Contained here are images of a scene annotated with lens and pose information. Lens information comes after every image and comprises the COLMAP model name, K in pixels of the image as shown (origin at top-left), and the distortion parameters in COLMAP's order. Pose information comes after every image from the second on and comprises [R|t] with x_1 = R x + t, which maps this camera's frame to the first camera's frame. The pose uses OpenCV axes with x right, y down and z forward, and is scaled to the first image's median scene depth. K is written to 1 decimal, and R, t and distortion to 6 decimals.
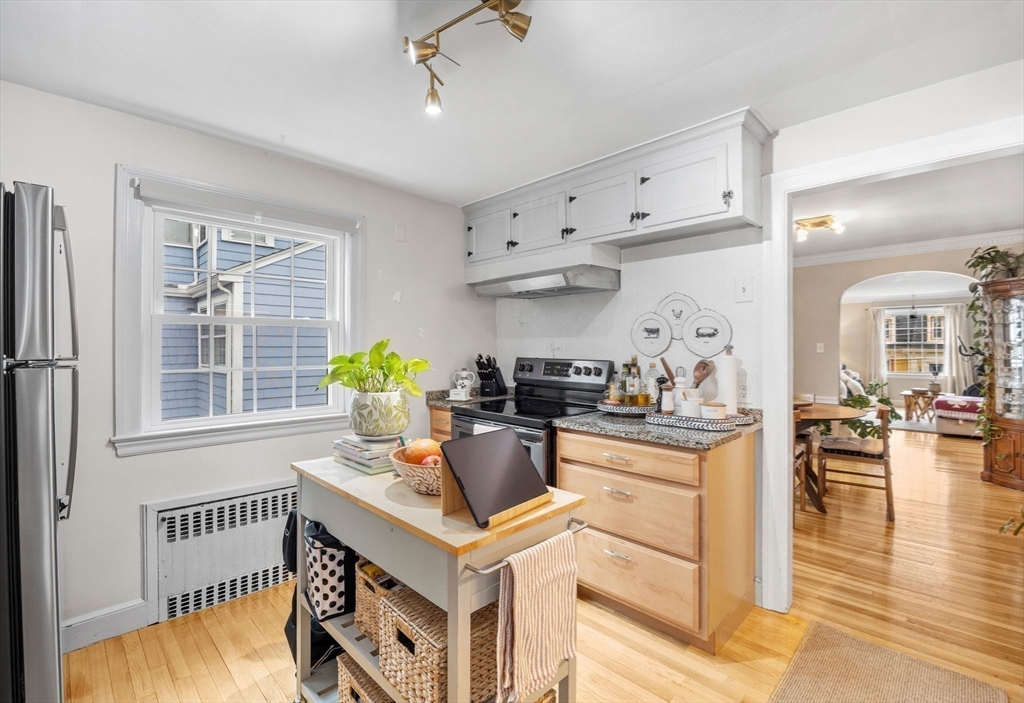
lens RADIAL K [[448.8, 0, 504.7], [0, 448.8, 344.7], [0, 0, 1]] dist [-0.017059, 0.000460]
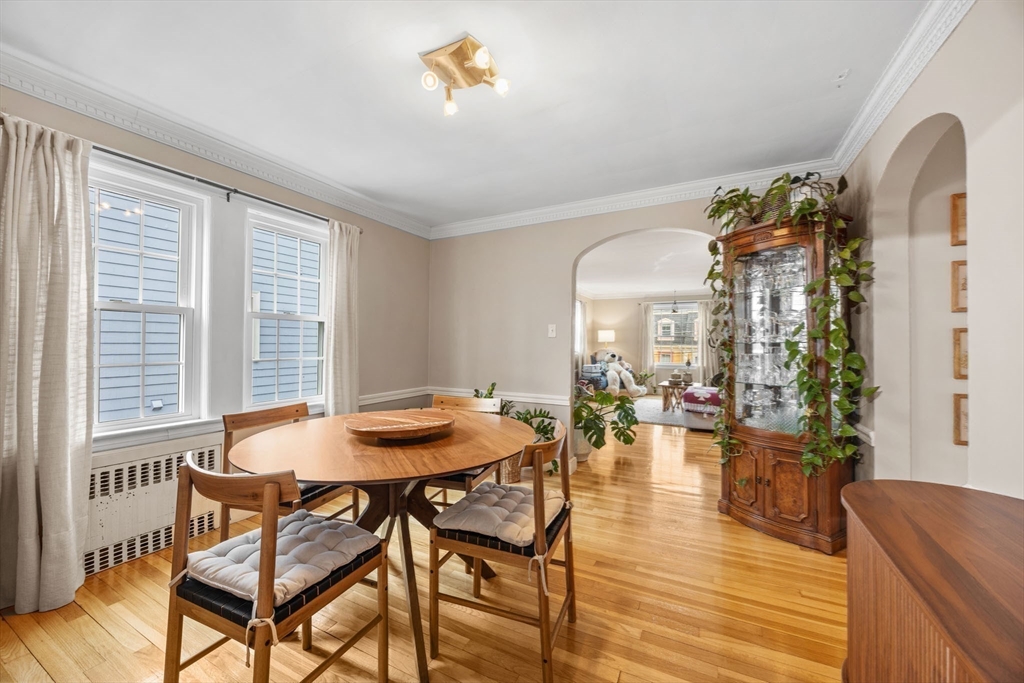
lens RADIAL K [[386.6, 0, 518.4], [0, 386.6, 343.8], [0, 0, 1]] dist [-0.003153, -0.000339]
pose [[0.946122, 0.008627, 0.323697, 0.562532], [-0.010231, 0.999942, 0.003252, 0.034539], [-0.323650, -0.006389, 0.946155, 0.505323]]
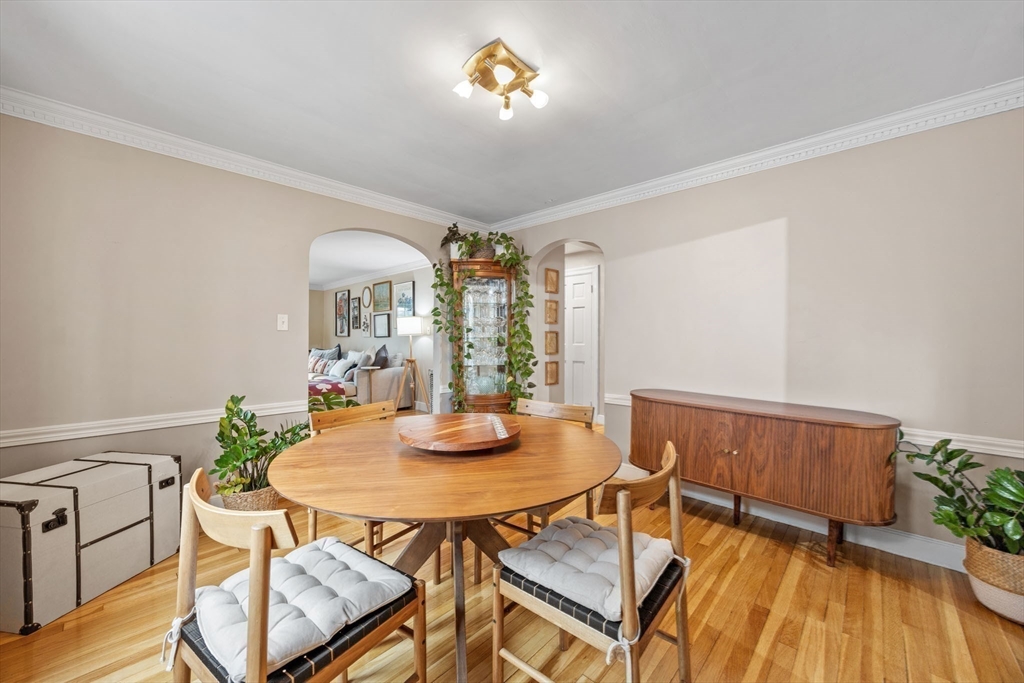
lens RADIAL K [[386.6, 0, 507.1], [0, 386.6, 342.2], [0, 0, 1]] dist [-0.003153, -0.000339]
pose [[-0.035563, -0.004180, 0.999359, 0.225789], [-0.012002, 0.999921, 0.003756, 0.034541], [-0.999295, -0.011860, -0.035611, 0.903518]]
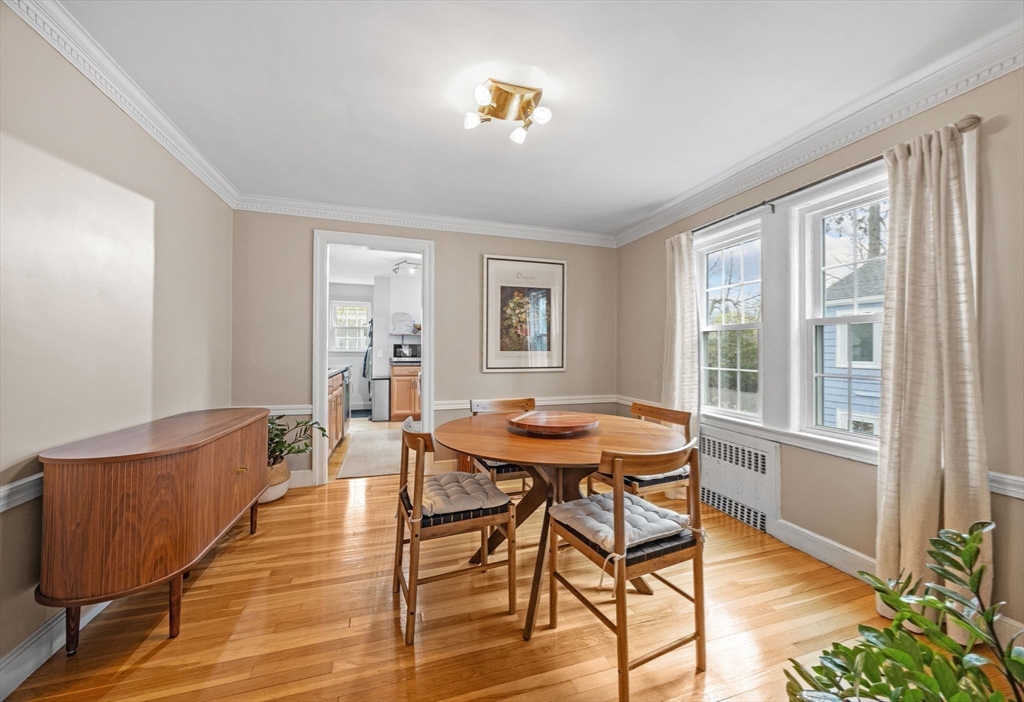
lens RADIAL K [[380.5, 0, 519.9], [0, 380.5, 355.0], [0, 0, 1]] dist [-0.001793, -0.000012]
pose [[-0.426930, 0.010038, -0.904229, 1.028377], [-0.004443, 0.999903, 0.013198, 0.035355], [0.904274, 0.009652, -0.426844, 1.110340]]
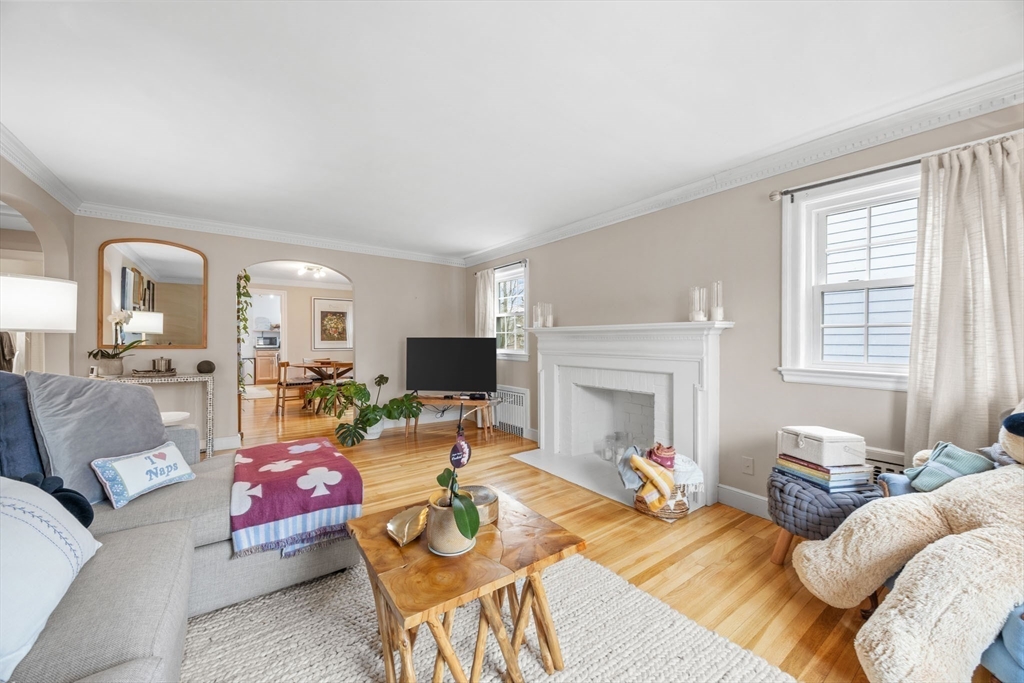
lens RADIAL K [[386.6, 0, 504.1], [0, 386.6, 341.8], [0, 0, 1]] dist [-0.003153, -0.000339]
pose [[-0.135980, 0.007257, -0.990685, 2.025089], [0.000768, 0.999974, 0.007220, 0.028504], [0.990711, 0.000221, -0.135982, 1.850834]]
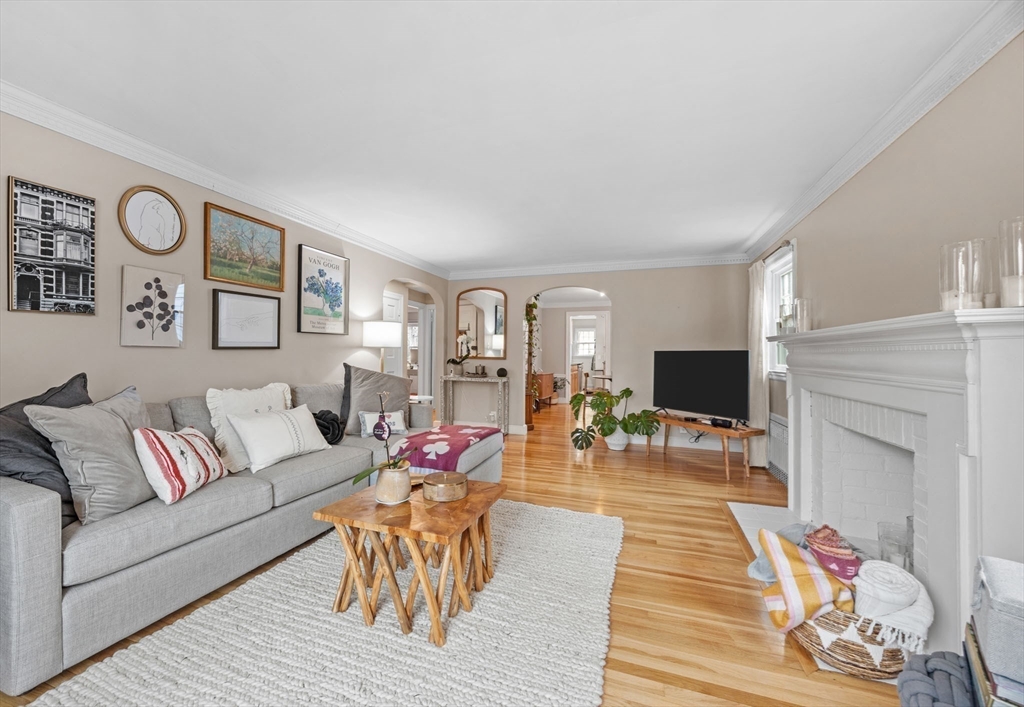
lens RADIAL K [[397.6, 0, 503.0], [0, 397.6, 350.8], [0, 0, 1]] dist [-0.001747, 0.000519]
pose [[-0.892874, -0.006037, -0.450266, 1.813223], [-0.001905, 0.999952, -0.009630, 0.035277], [0.450302, -0.007741, -0.892843, 2.212011]]
